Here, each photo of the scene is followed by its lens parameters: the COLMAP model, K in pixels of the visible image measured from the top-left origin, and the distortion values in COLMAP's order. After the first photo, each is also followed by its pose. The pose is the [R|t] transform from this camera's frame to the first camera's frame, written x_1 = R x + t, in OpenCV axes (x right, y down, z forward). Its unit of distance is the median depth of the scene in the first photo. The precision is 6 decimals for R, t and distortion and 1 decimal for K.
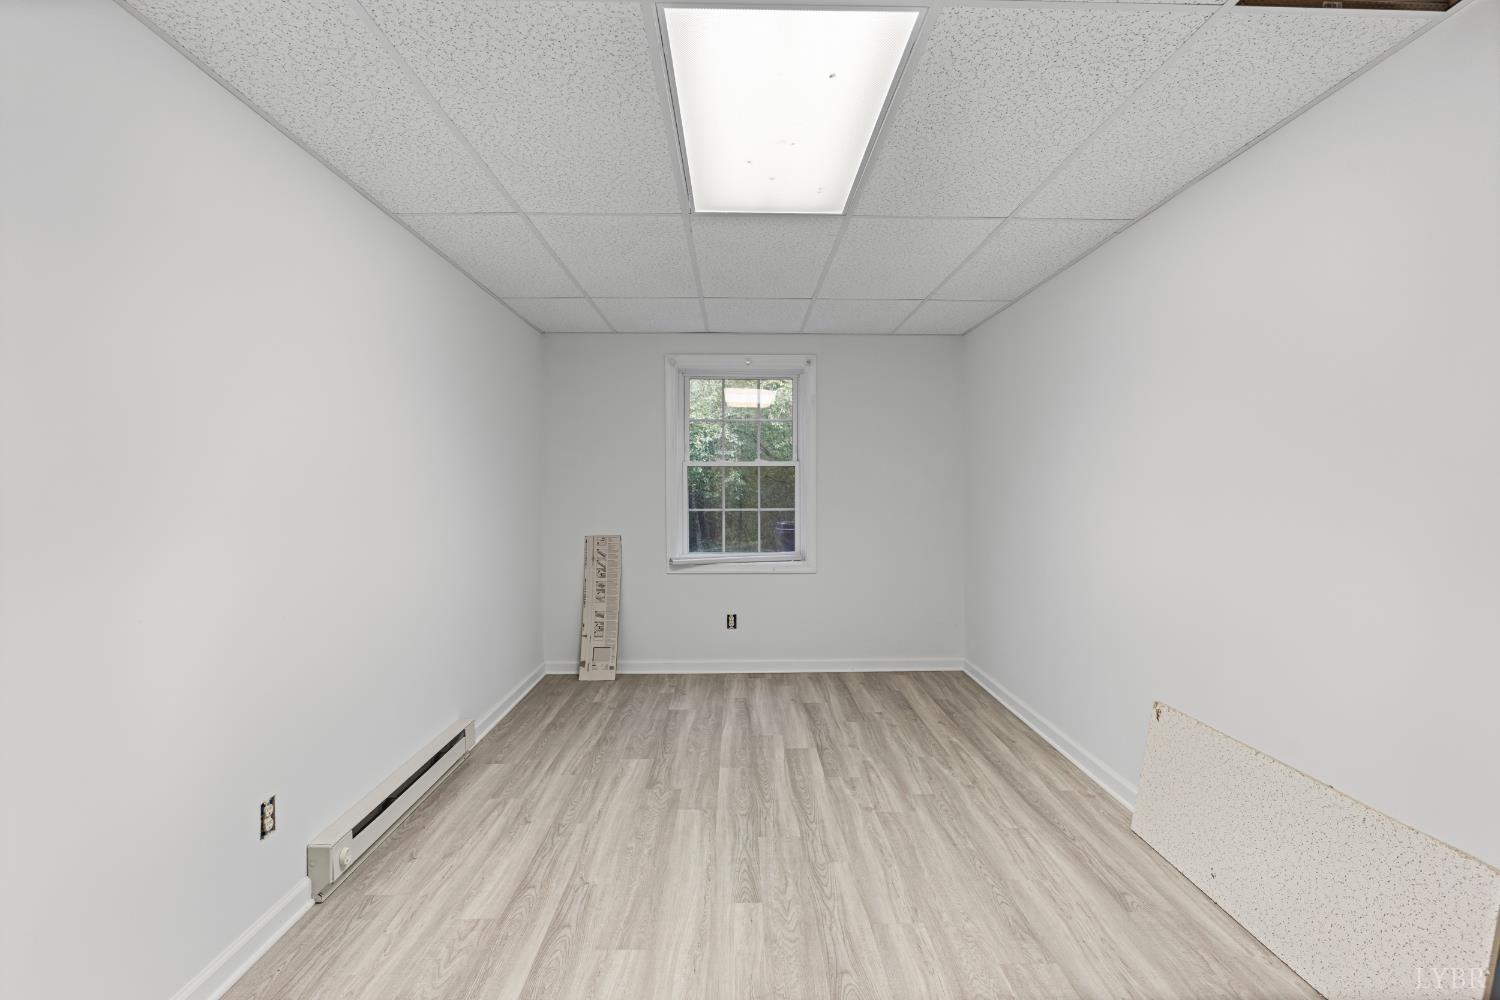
lens RADIAL K [[735.6, 0, 751.6], [0, 735.6, 495.6], [0, 0, 1]] dist [0.000268, 0.000557]
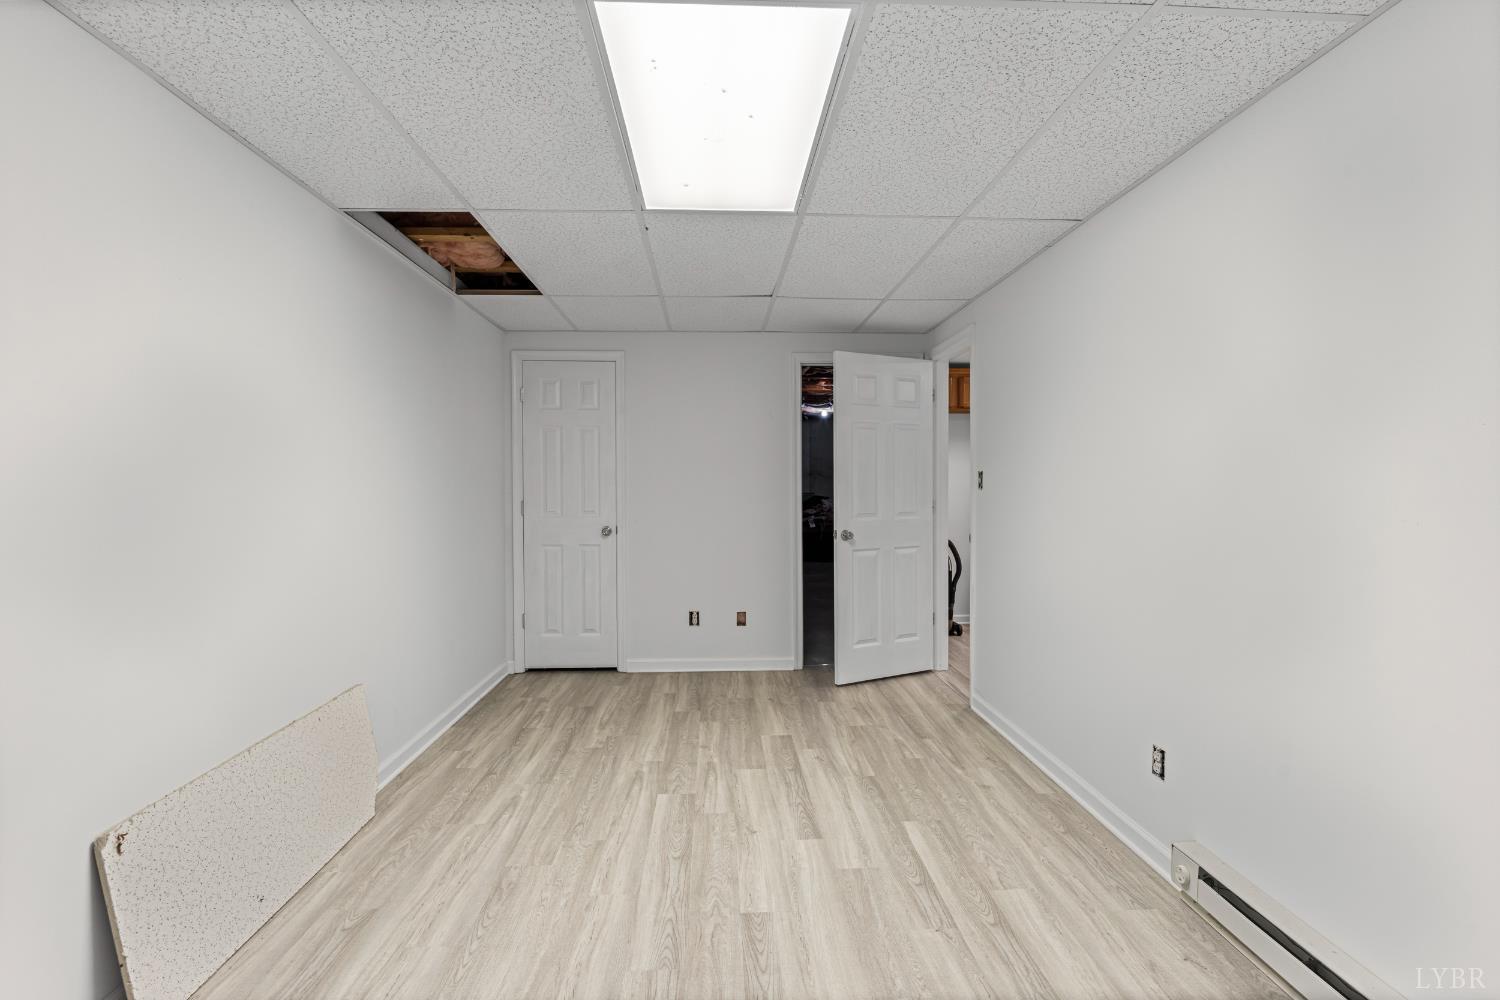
lens RADIAL K [[735.6, 0, 751.3], [0, 735.6, 495.0], [0, 0, 1]] dist [0.000268, 0.000557]
pose [[-0.999589, 0.005290, -0.028164, 0.024819], [0.004559, 0.999652, 0.025977, -0.023829], [0.028291, 0.025838, -0.999266, 2.008905]]
